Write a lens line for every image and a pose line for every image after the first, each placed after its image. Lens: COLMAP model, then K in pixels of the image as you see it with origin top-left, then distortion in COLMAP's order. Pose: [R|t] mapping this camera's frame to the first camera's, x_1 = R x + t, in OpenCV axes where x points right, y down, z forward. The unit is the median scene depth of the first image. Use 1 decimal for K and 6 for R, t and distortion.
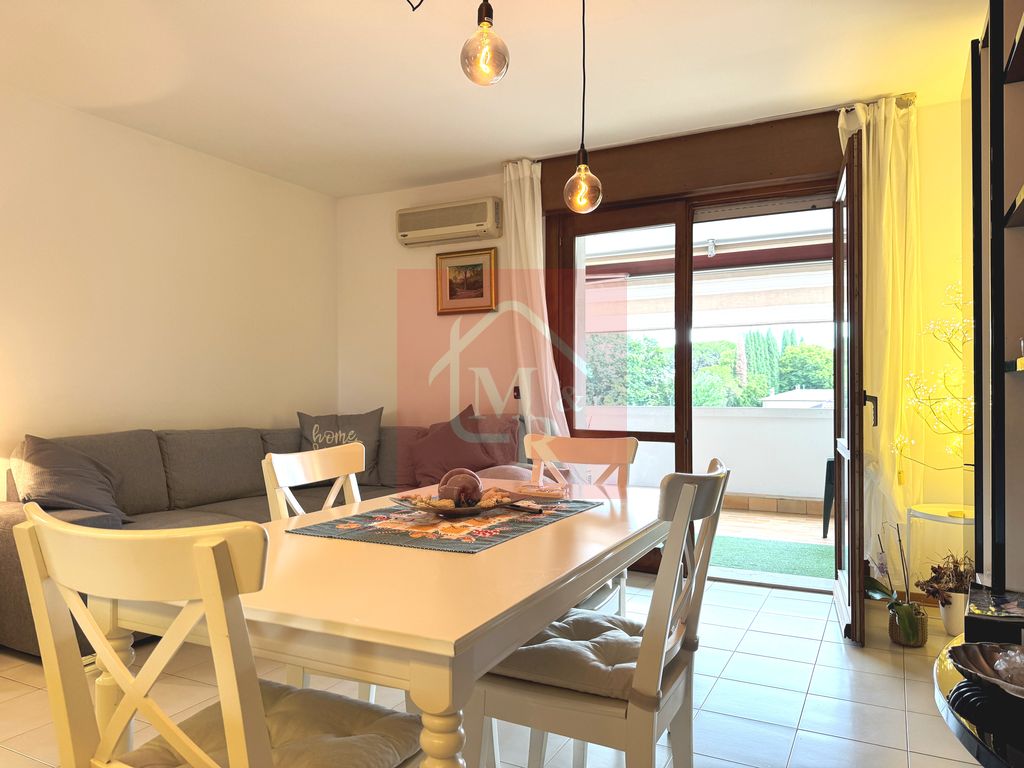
lens RADIAL K [[713.6, 0, 507.1], [0, 713.6, 385.4], [0, 0, 1]] dist [0.092110, -0.128630]
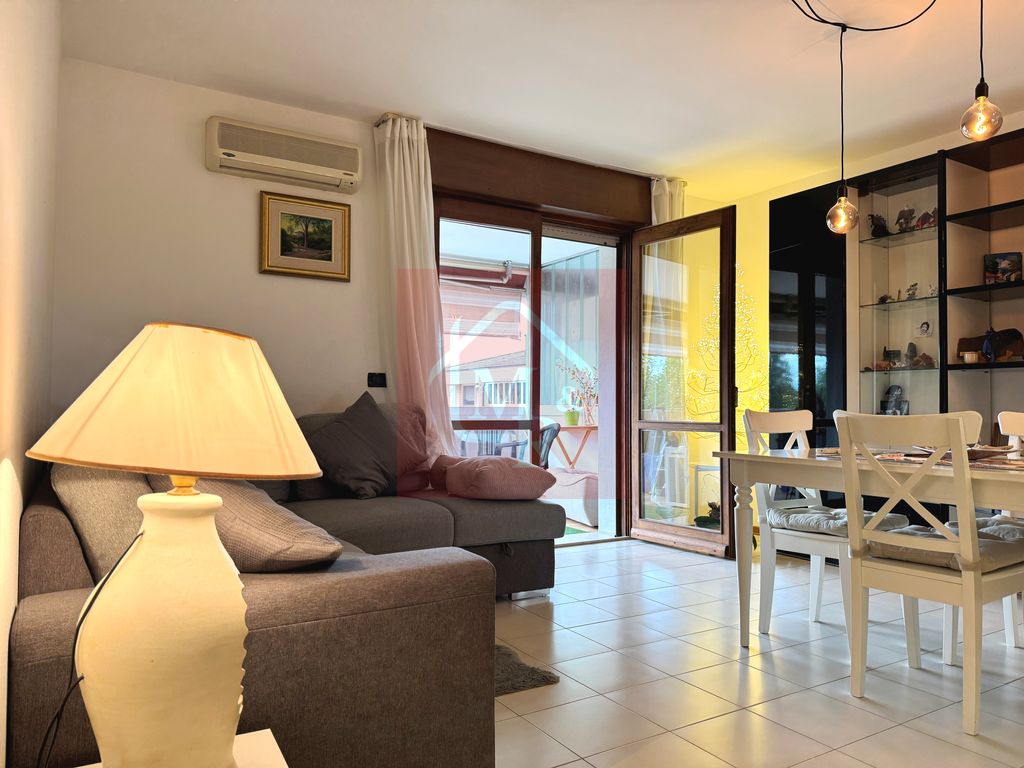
lens RADIAL K [[718.9, 0, 513.6], [0, 718.9, 384.7], [0, 0, 1]] dist [0.100154, -0.123747]
pose [[0.509663, 0.032285, 0.859768, -0.942046], [-0.016116, 0.999479, -0.027978, 0.054441], [-0.860223, 0.000403, 0.509917, 0.596805]]
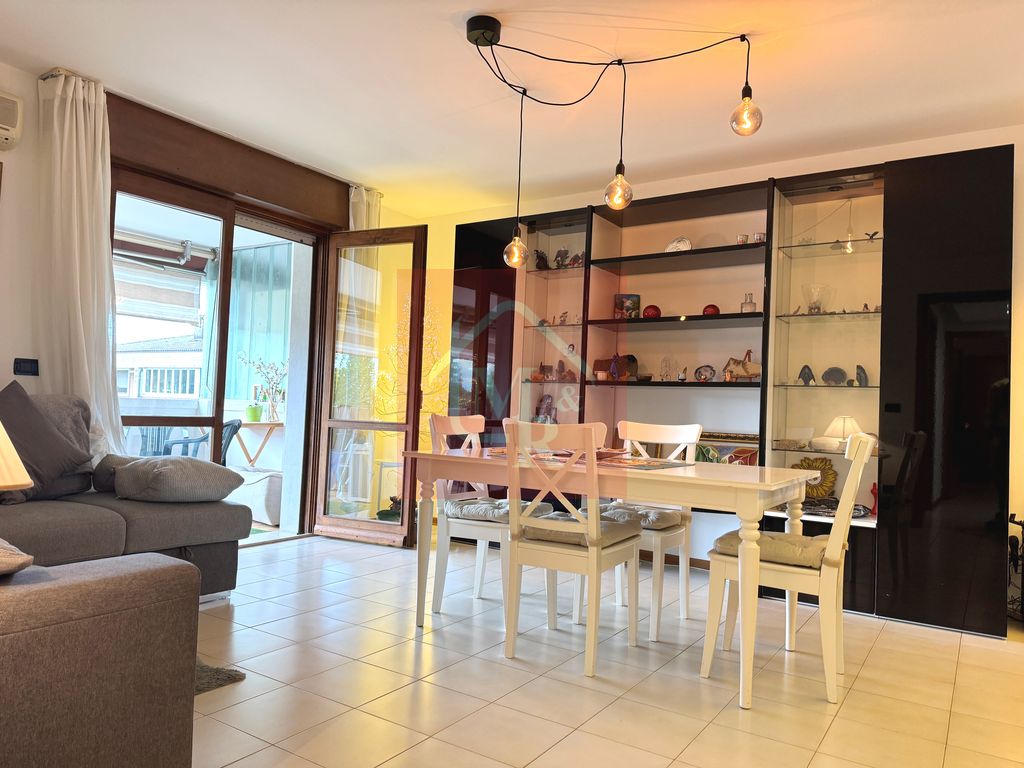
lens RADIAL K [[715.6, 0, 514.4], [0, 715.6, 382.7], [0, 0, 1]] dist [0.093031, -0.135224]
pose [[0.096793, 0.042887, 0.994380, -1.003818], [-0.049344, 0.998049, -0.038243, 0.044431], [-0.994081, -0.045365, 0.098720, 0.598057]]
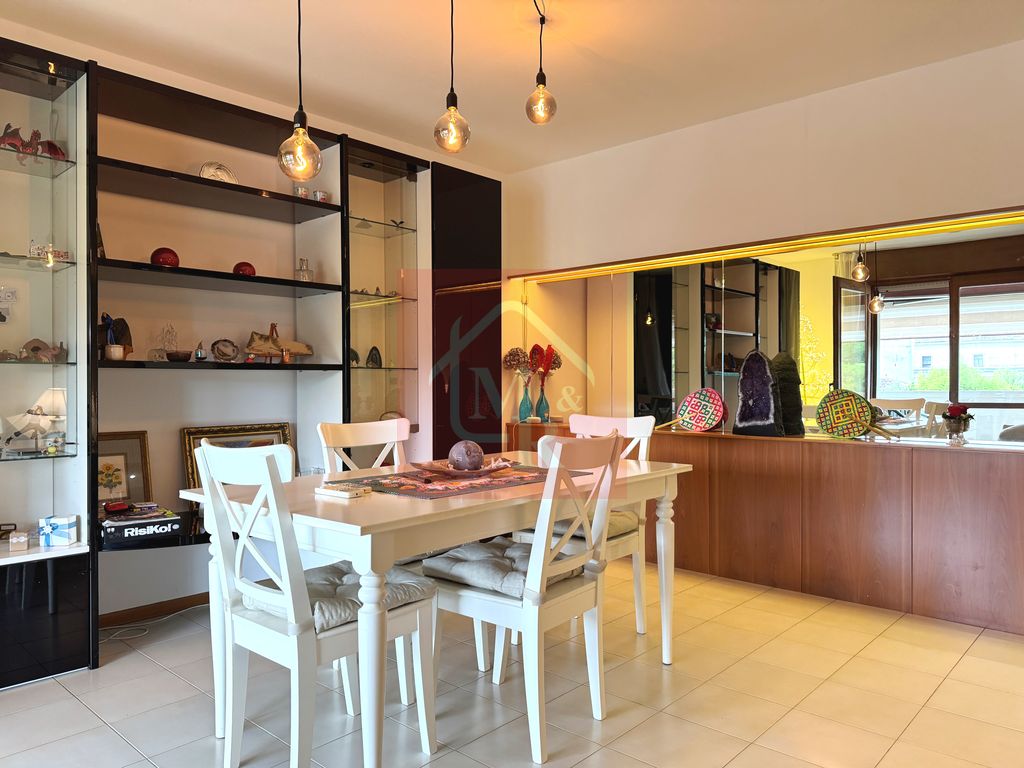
lens RADIAL K [[713.6, 0, 507.1], [0, 713.6, 385.4], [0, 0, 1]] dist [0.092110, -0.128630]
pose [[-0.965058, 0.003165, 0.262019, -0.277961], [0.001742, 0.999982, -0.005662, 0.014935], [-0.262032, -0.005008, -0.965046, 1.284091]]
